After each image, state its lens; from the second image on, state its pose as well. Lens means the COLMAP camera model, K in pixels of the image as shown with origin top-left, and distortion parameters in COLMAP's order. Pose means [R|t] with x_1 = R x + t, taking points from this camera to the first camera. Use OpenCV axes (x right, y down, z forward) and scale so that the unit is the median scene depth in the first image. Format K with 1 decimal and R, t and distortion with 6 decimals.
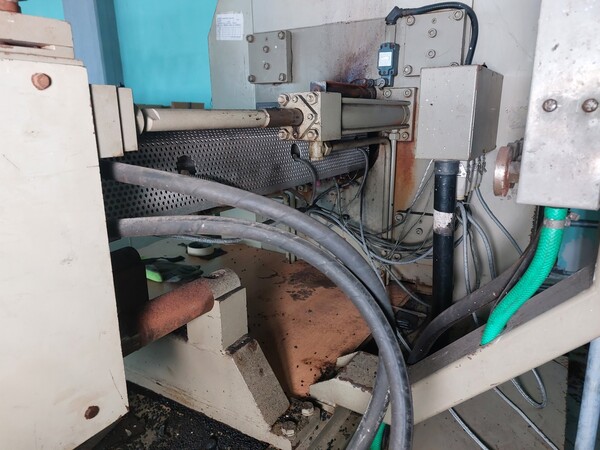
lens RADIAL K [[424.1, 0, 304.3], [0, 424.1, 226.9], [0, 0, 1]] dist [0.048022, -0.042069]
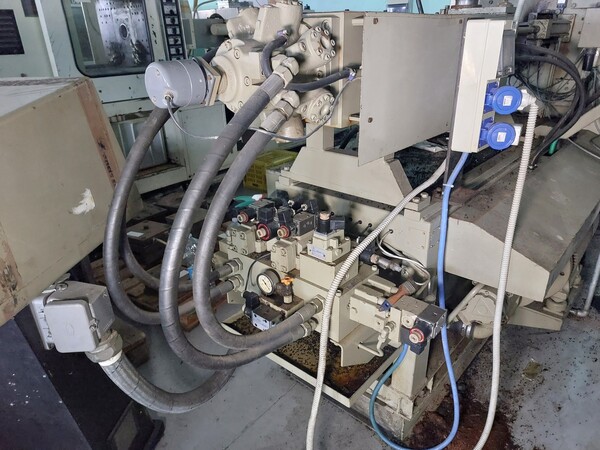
lens RADIAL K [[430.0, 0, 300.0], [0, 430.0, 225.0], [0, 0, 1]] dist [0.053381, -0.034760]
pose [[0.986240, 0.058724, -0.154536, -0.674371], [-0.033238, 0.986131, 0.162607, 0.384311], [0.161941, -0.155233, 0.974514, -1.458536]]
